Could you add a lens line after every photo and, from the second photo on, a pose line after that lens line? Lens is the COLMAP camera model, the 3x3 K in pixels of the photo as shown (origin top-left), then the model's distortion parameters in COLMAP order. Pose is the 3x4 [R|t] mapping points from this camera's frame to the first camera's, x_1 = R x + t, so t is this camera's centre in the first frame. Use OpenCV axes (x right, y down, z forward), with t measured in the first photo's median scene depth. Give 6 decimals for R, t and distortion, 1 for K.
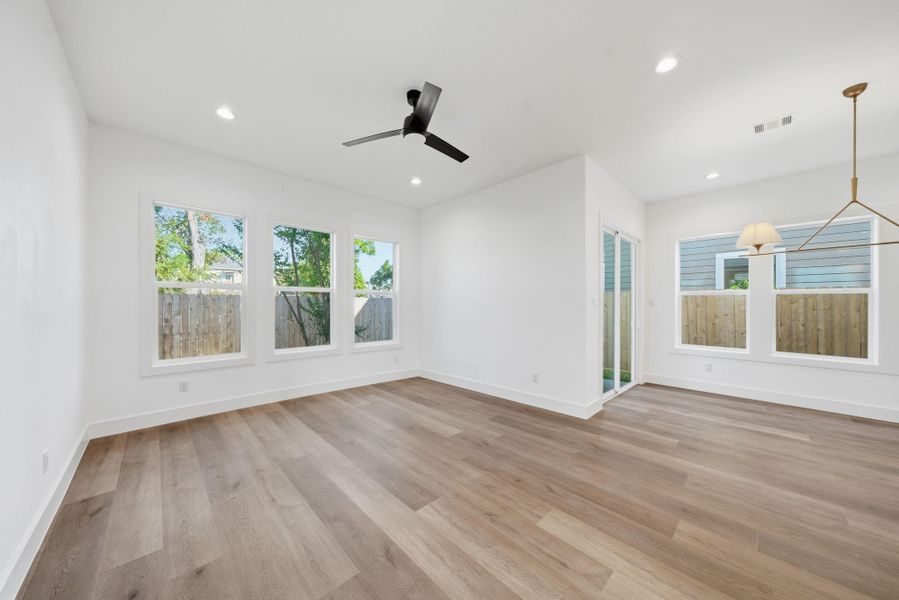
lens RADIAL K [[310.2, 0, 446.2], [0, 310.2, 304.5], [0, 0, 1]] dist [0.001099, 0.000222]
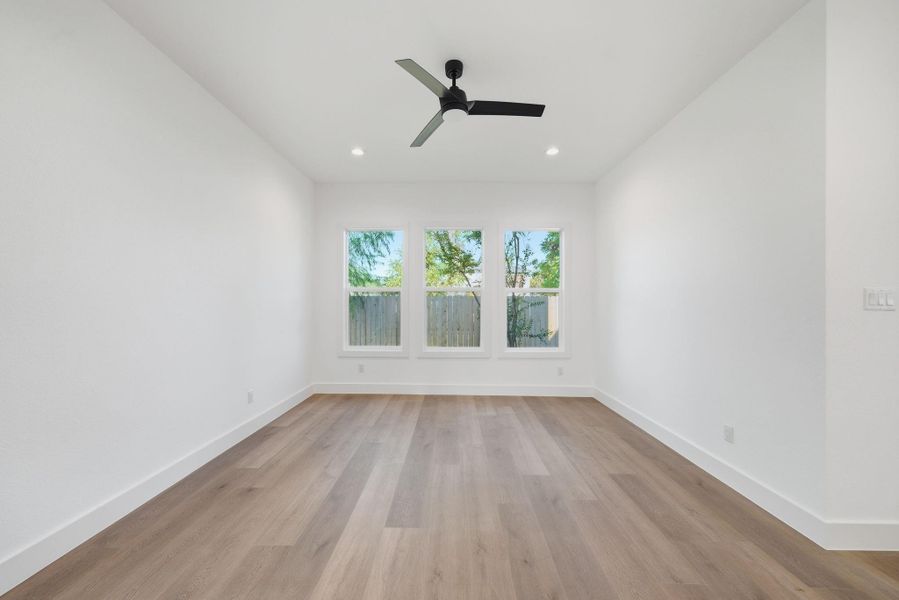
lens RADIAL K [[345.9, 0, 447.7], [0, 345.9, 303.6], [0, 0, 1]] dist [-0.000899, 0.000026]
pose [[0.704967, -0.003907, -0.709229, 0.491050], [0.003538, 0.999992, -0.001993, -0.002019], [0.709231, -0.001105, 0.704975, 0.254911]]
